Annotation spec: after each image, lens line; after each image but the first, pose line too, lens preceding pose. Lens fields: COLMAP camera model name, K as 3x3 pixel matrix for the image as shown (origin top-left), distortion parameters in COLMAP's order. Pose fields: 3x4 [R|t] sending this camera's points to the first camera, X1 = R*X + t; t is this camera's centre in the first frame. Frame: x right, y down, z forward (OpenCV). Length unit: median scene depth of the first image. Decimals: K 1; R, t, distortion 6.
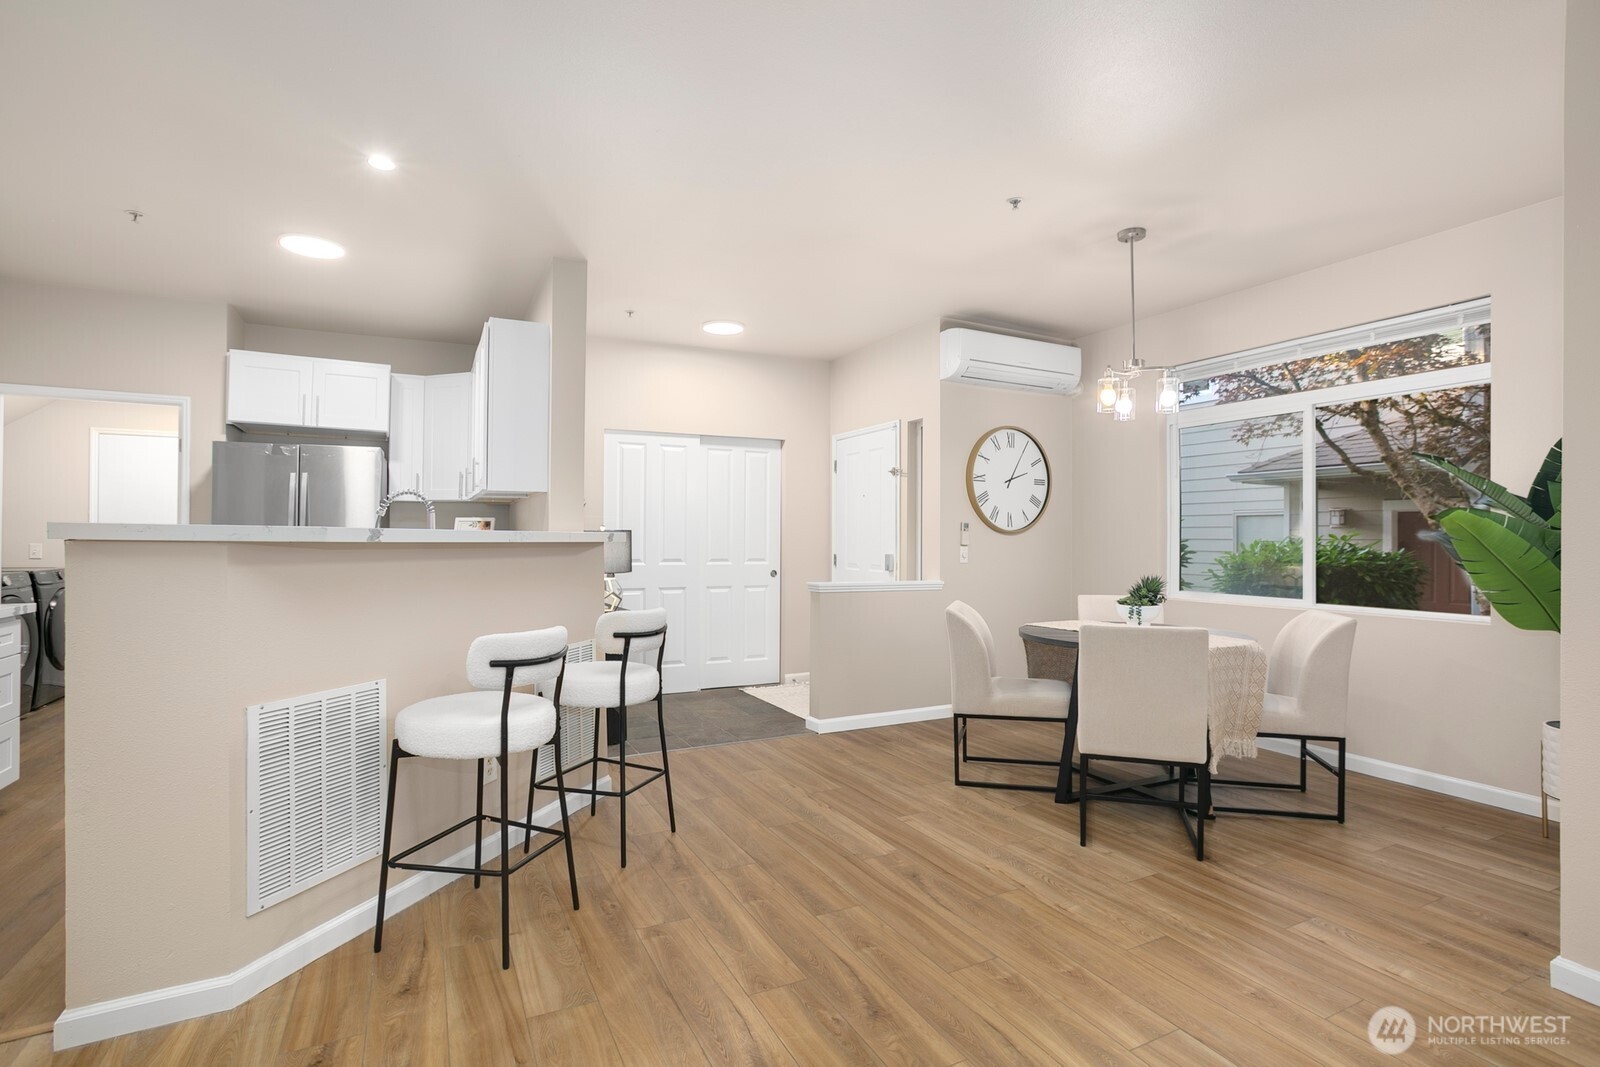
lens RADIAL K [[773.3, 0, 788.4], [0, 773.3, 540.7], [0, 0, 1]] dist [-0.039604, 0.016387]
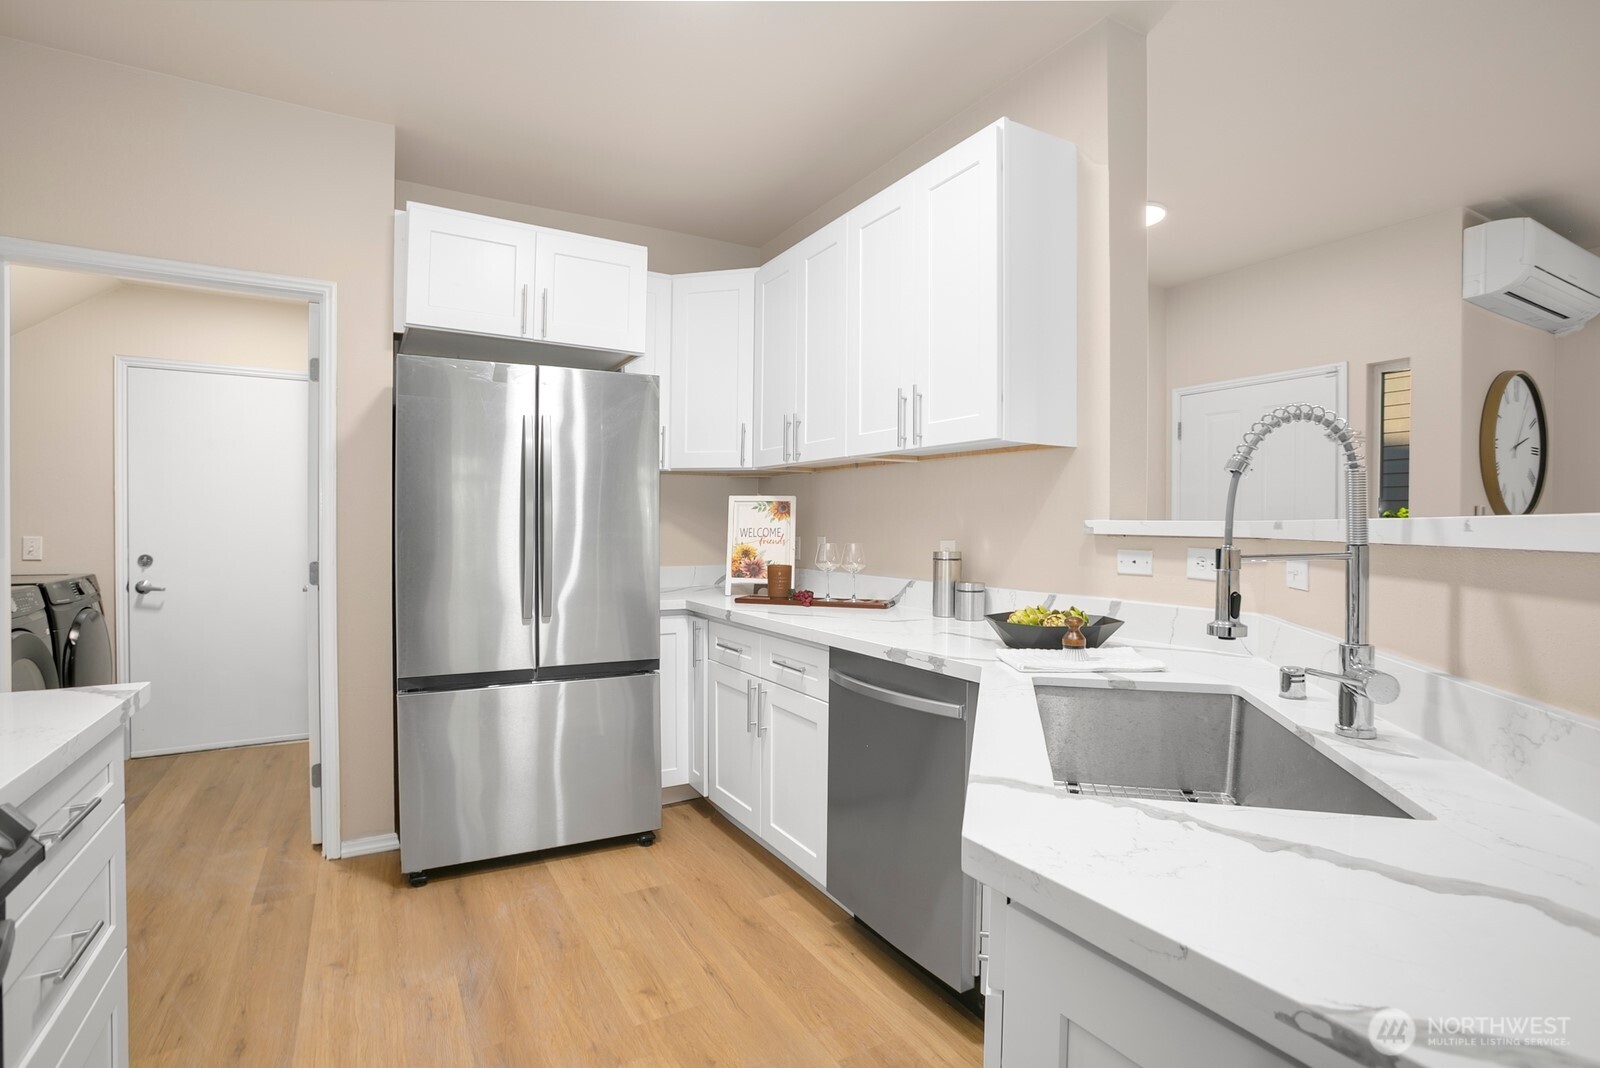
lens RADIAL K [[773.3, 0, 797.5], [0, 773.3, 523.8], [0, 0, 1]] dist [-0.039604, 0.016387]
pose [[0.998816, 0.003346, 0.048536, -0.435049], [-0.003044, 0.999975, -0.006308, -0.002993], [-0.048556, 0.006153, 0.998801, 0.378241]]
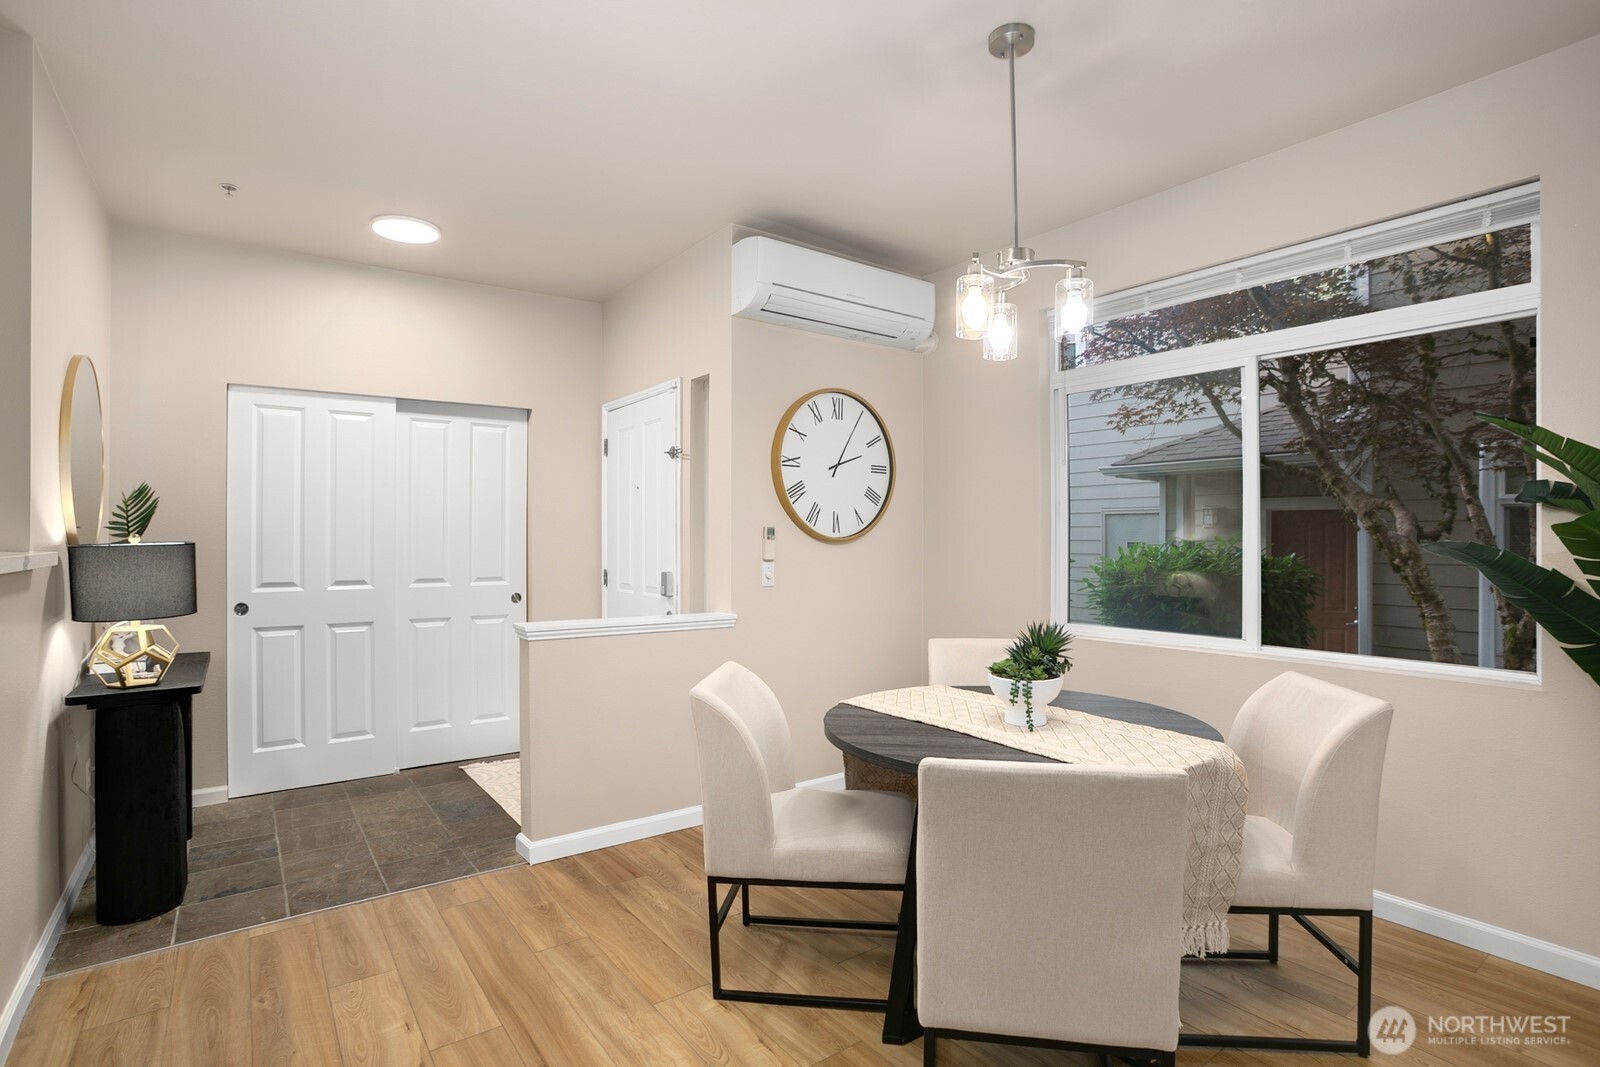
lens RADIAL K [[773.3, 0, 767.7], [0, 773.3, 540.6], [0, 0, 1]] dist [-0.039604, 0.016387]
pose [[0.990062, -0.003868, 0.140581, 0.138367], [0.003275, 0.999985, 0.004455, -0.015260], [-0.140596, -0.003950, 0.990059, 0.342131]]
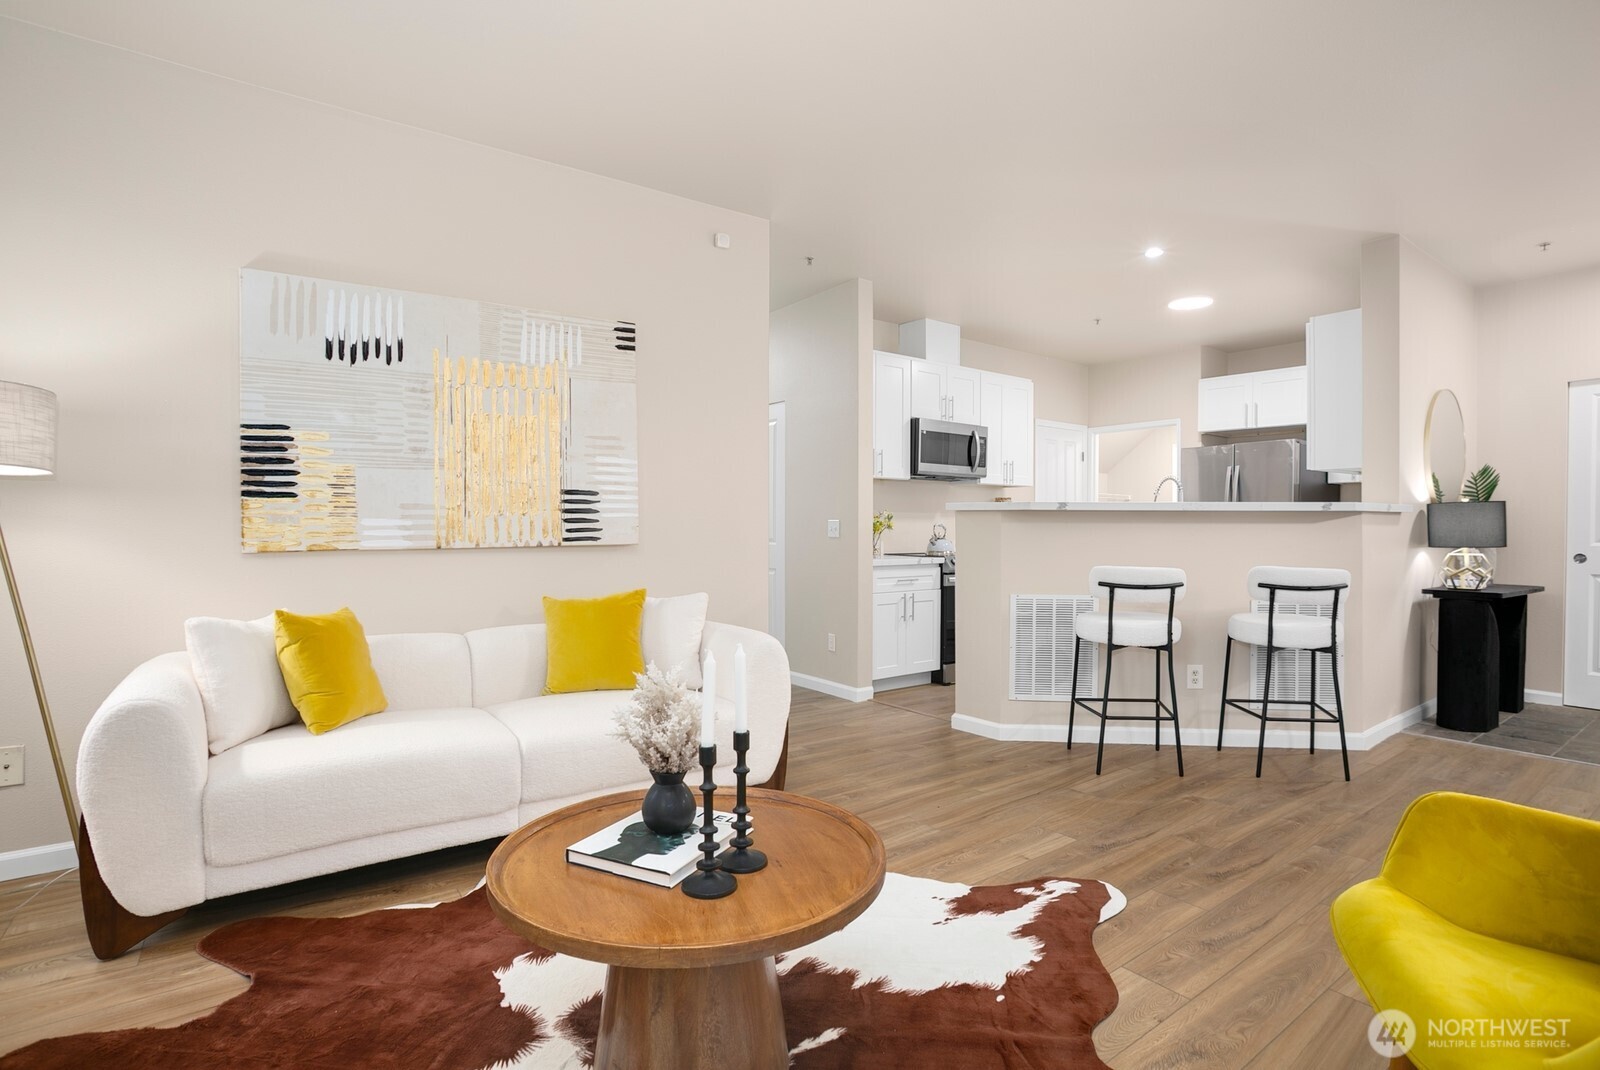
lens RADIAL K [[773.3, 0, 811.6], [0, 773.3, 545.4], [0, 0, 1]] dist [-0.039604, 0.016387]
pose [[0.184077, 0.019241, -0.982724, 0.475721], [-0.002192, 0.999814, 0.019165, 0.021317], [0.982909, -0.001373, 0.184085, 0.046910]]
